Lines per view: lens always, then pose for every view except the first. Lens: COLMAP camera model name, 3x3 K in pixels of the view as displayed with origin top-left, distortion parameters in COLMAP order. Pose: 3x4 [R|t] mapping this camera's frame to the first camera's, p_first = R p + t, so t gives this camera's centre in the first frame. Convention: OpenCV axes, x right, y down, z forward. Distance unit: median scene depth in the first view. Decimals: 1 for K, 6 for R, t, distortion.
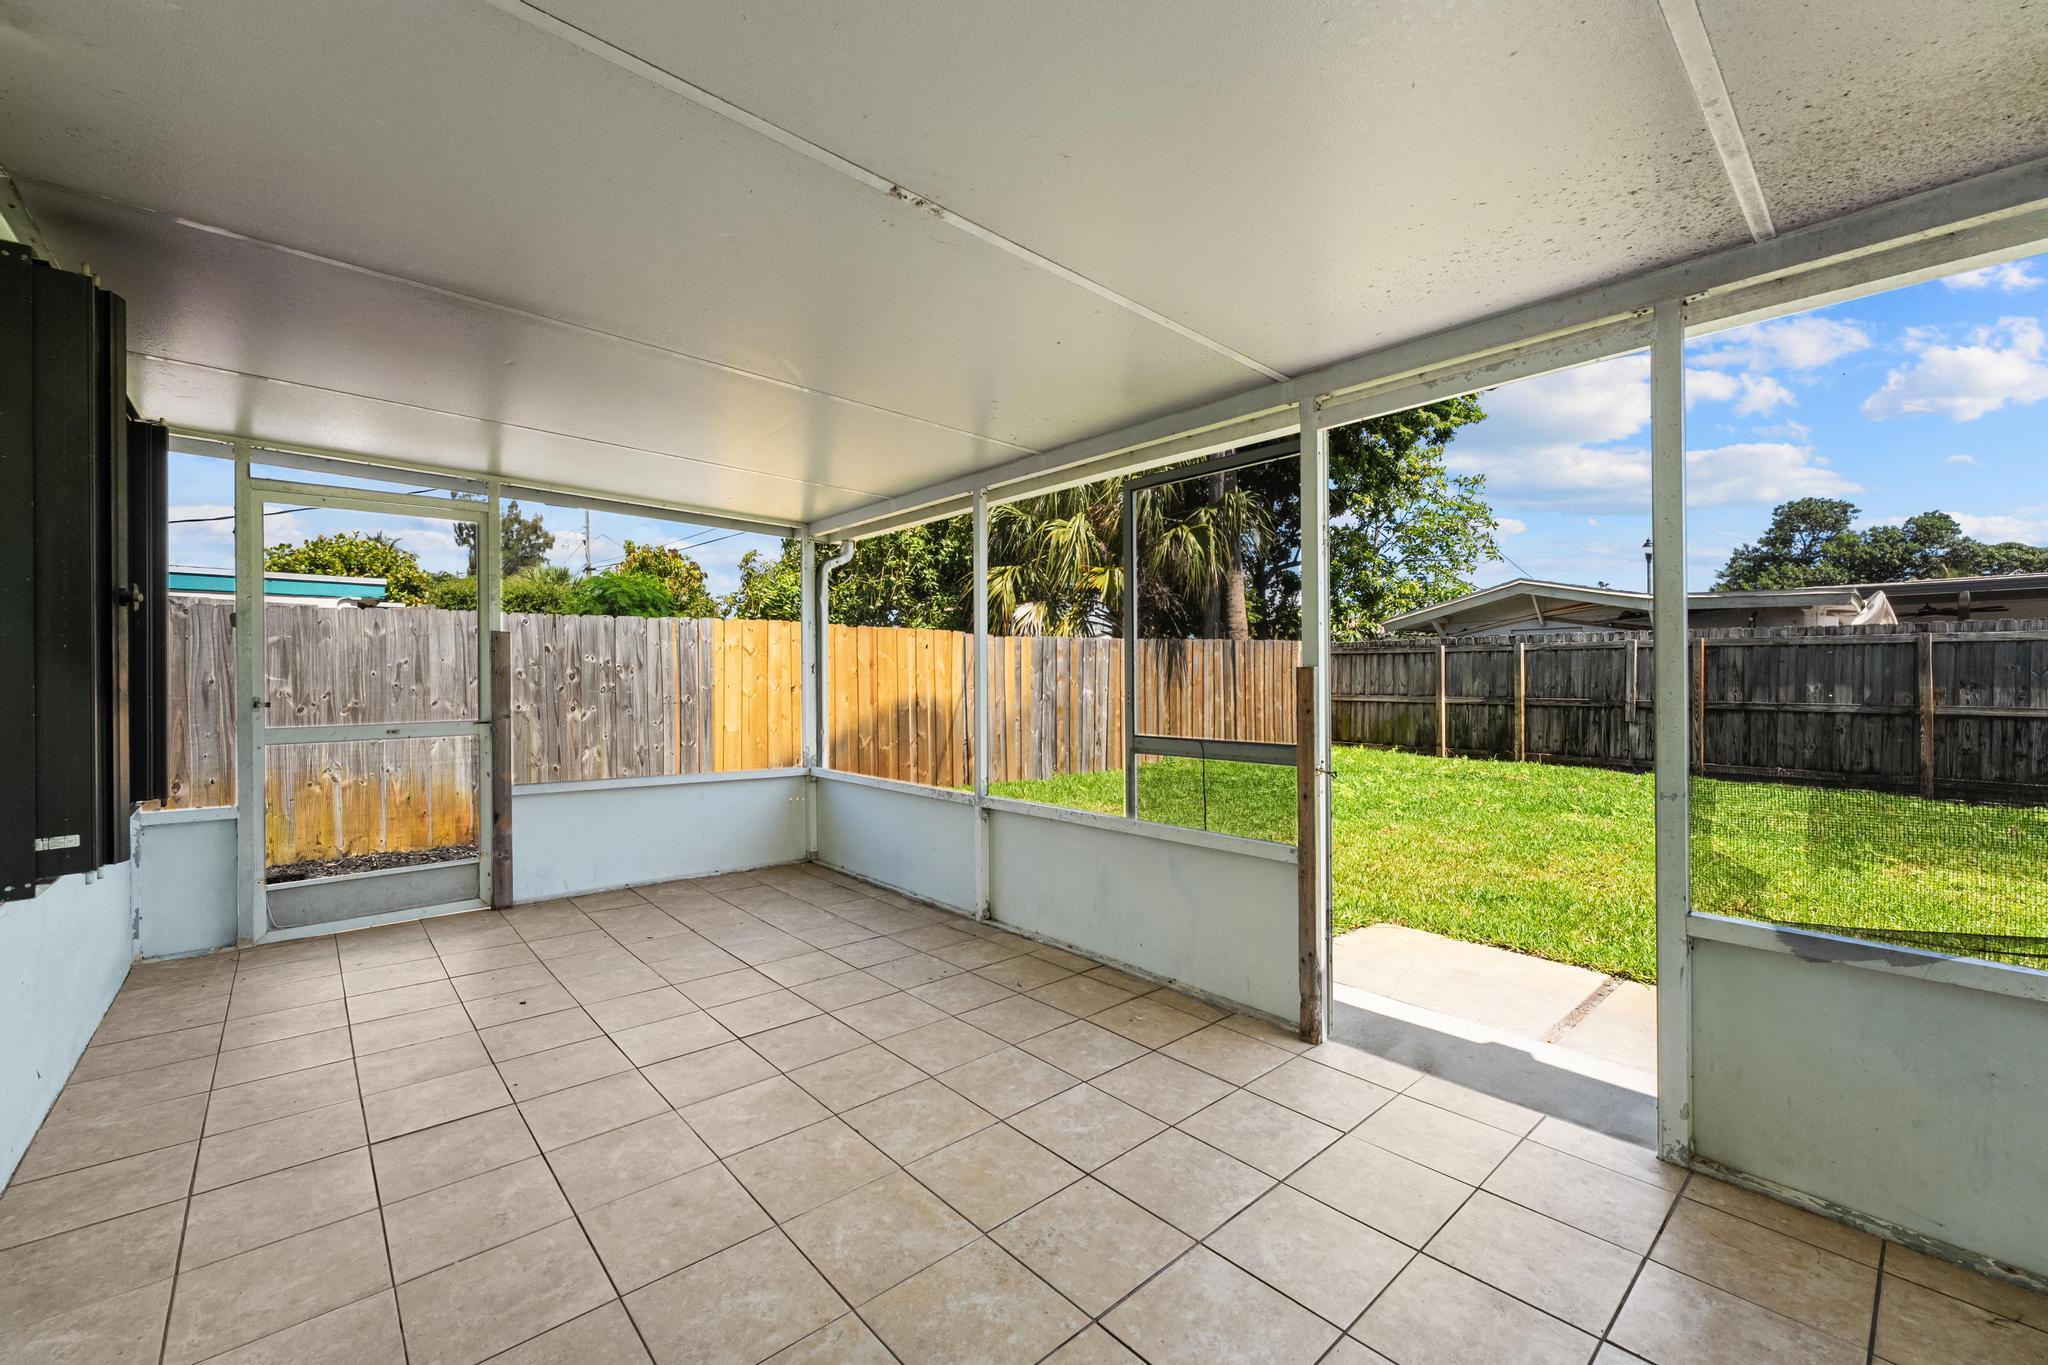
lens RADIAL K [[821.6, 0, 1019.8], [0, 821.6, 674.2], [0, 0, 1]] dist [-0.001572, -0.000296]
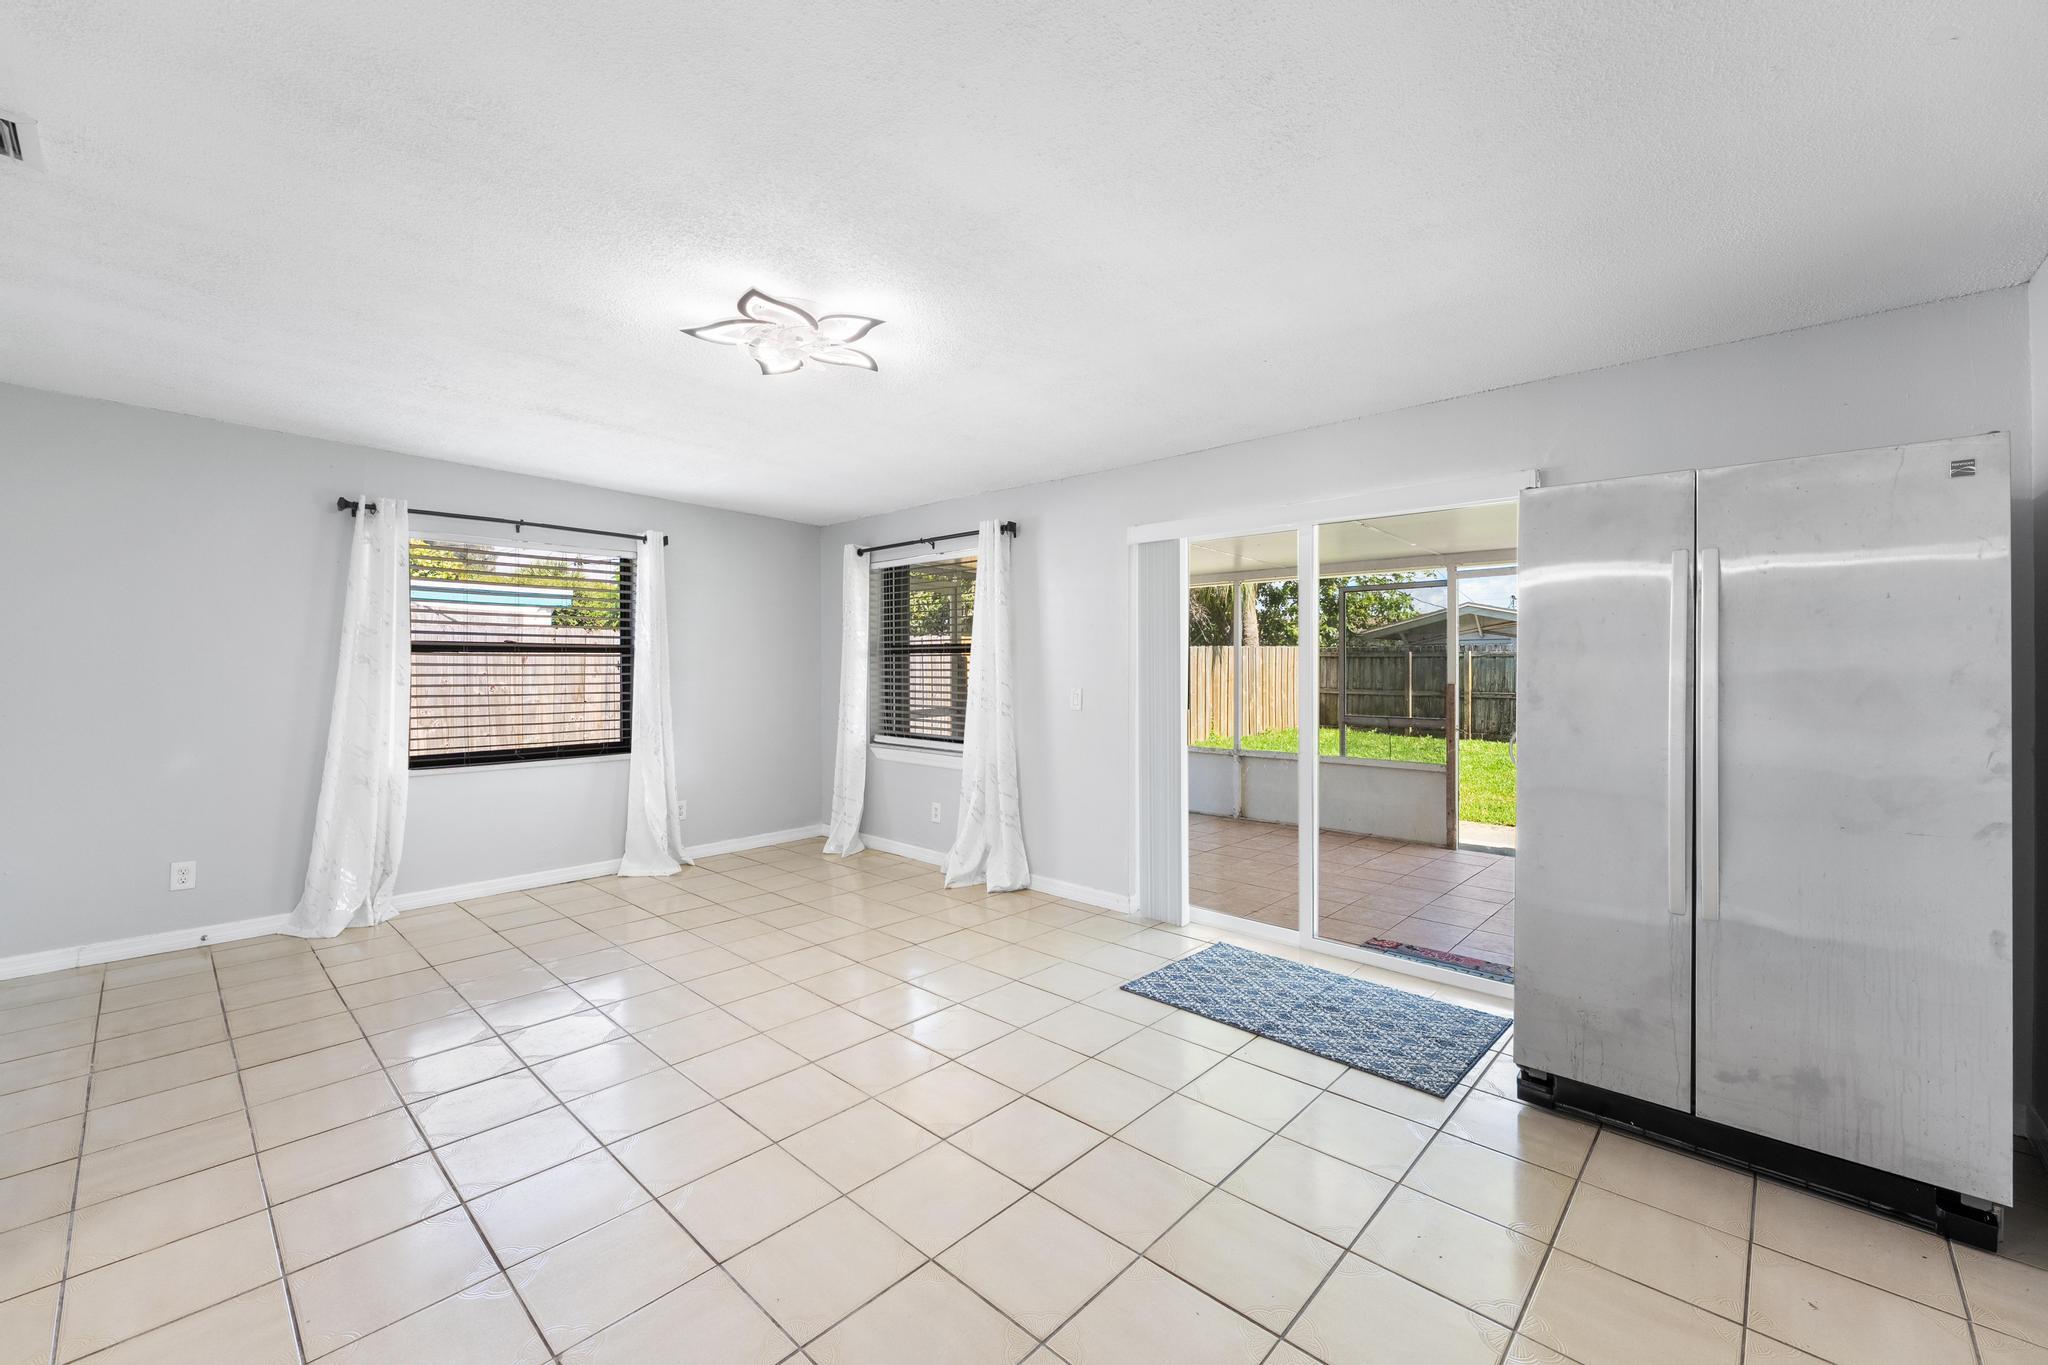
lens RADIAL K [[821.6, 0, 1019.8], [0, 821.6, 674.2], [0, 0, 1]] dist [-0.001572, -0.000296]
pose [[0.995690, 0.002315, 0.092720, -0.299318], [-0.003444, 0.999922, 0.012020, -0.016696], [-0.092685, -0.012288, 0.995620, -0.327043]]
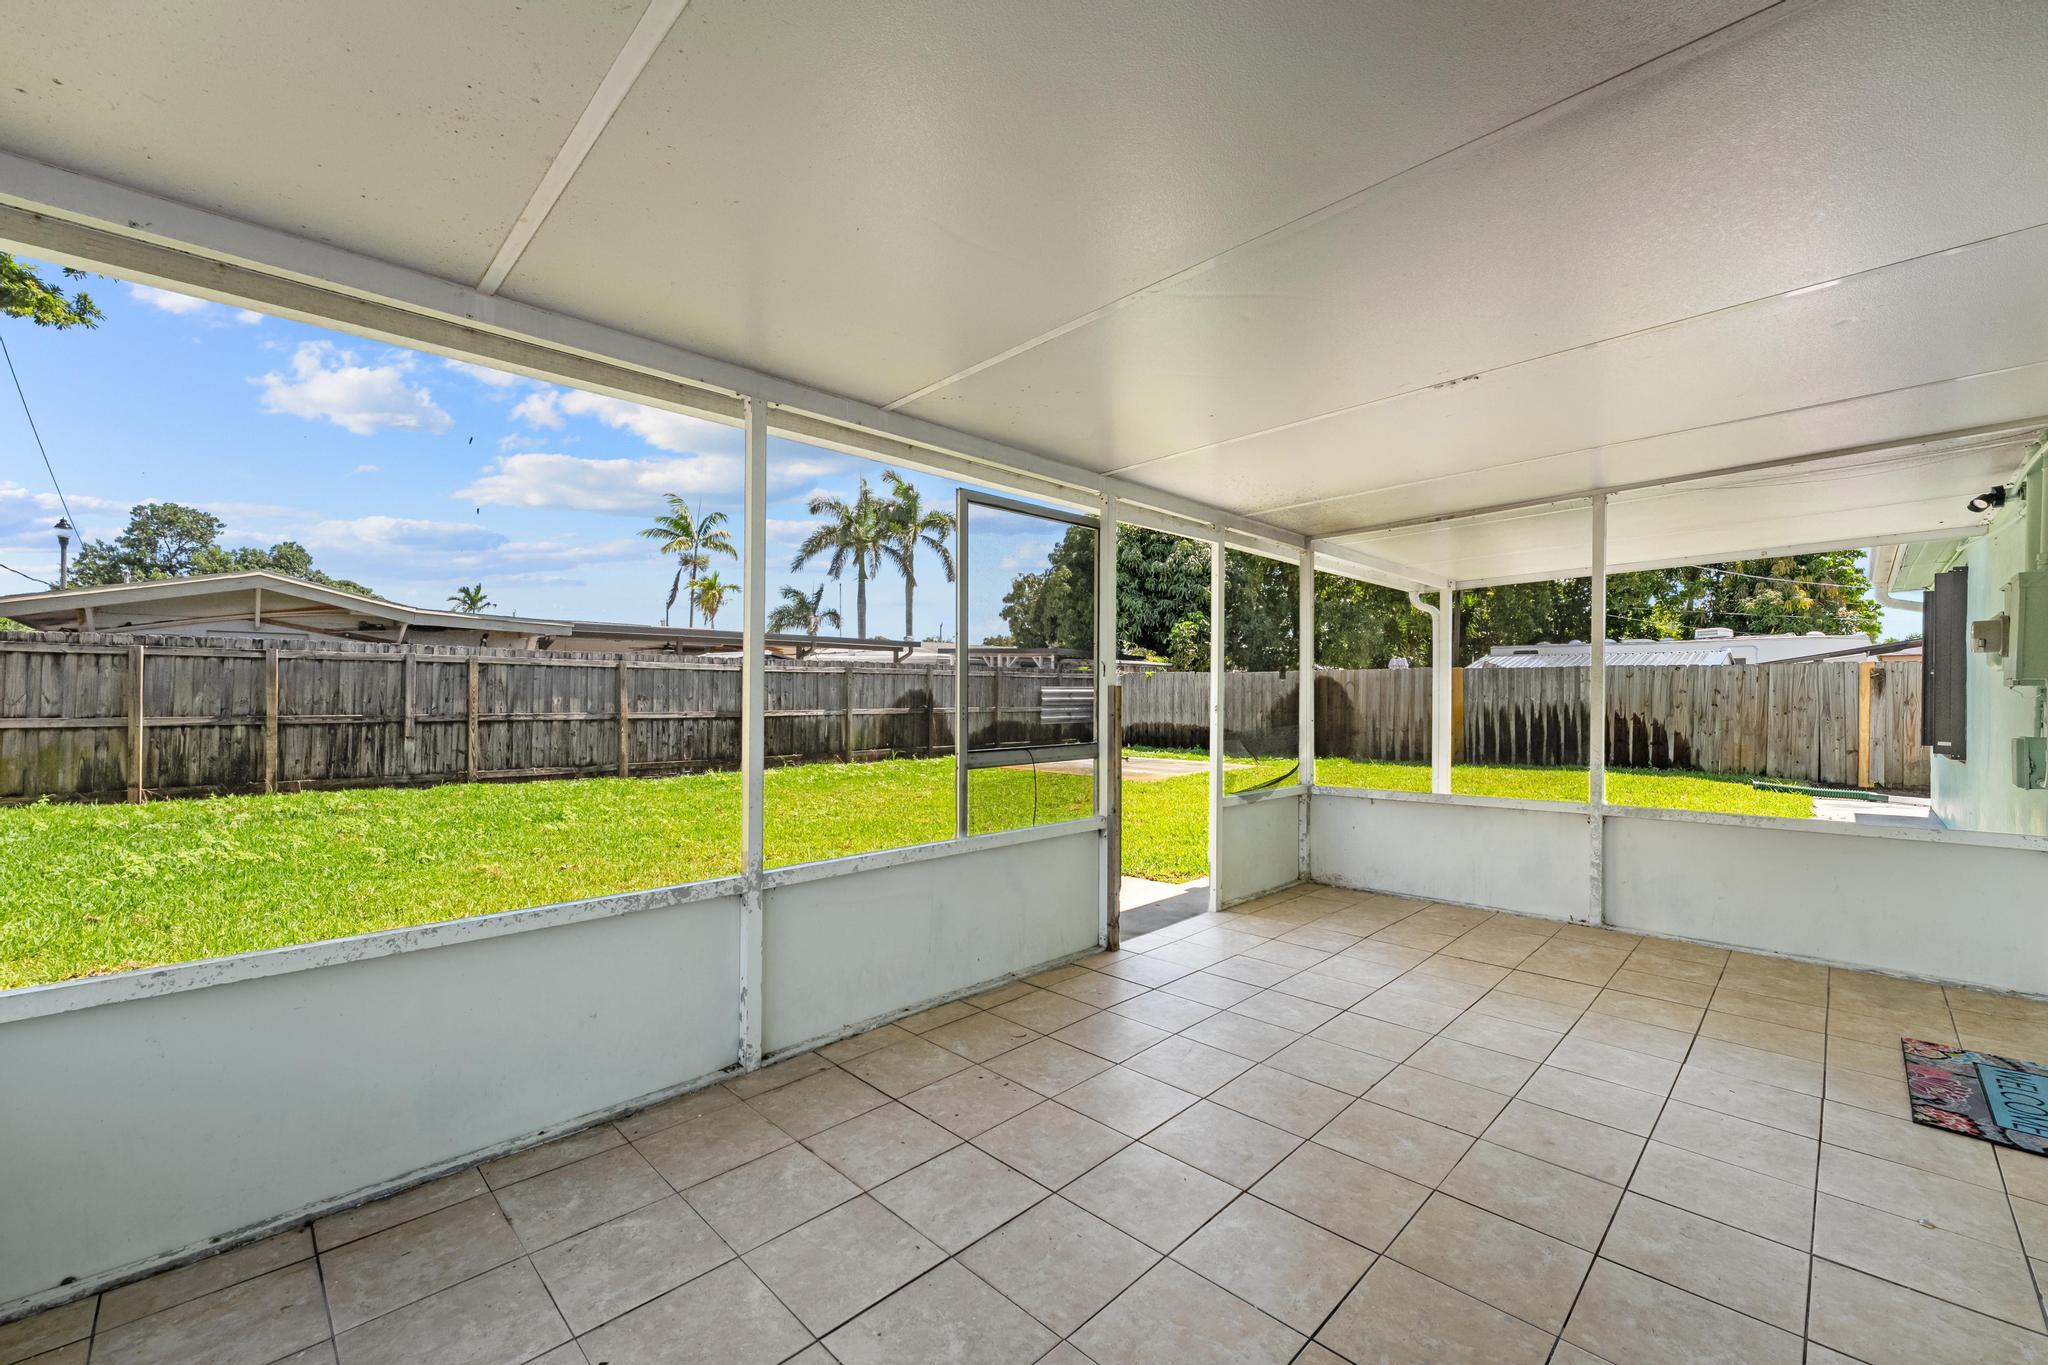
lens RADIAL K [[822.6, 0, 1019.6], [0, 822.6, 691.1], [0, 0, 1]] dist [-0.001397, -0.000172]
pose [[-0.051337, 0.004164, 0.998673, -0.309000], [-0.007932, 0.999958, -0.004577, 0.002256], [-0.998650, -0.008157, -0.051302, 0.361943]]
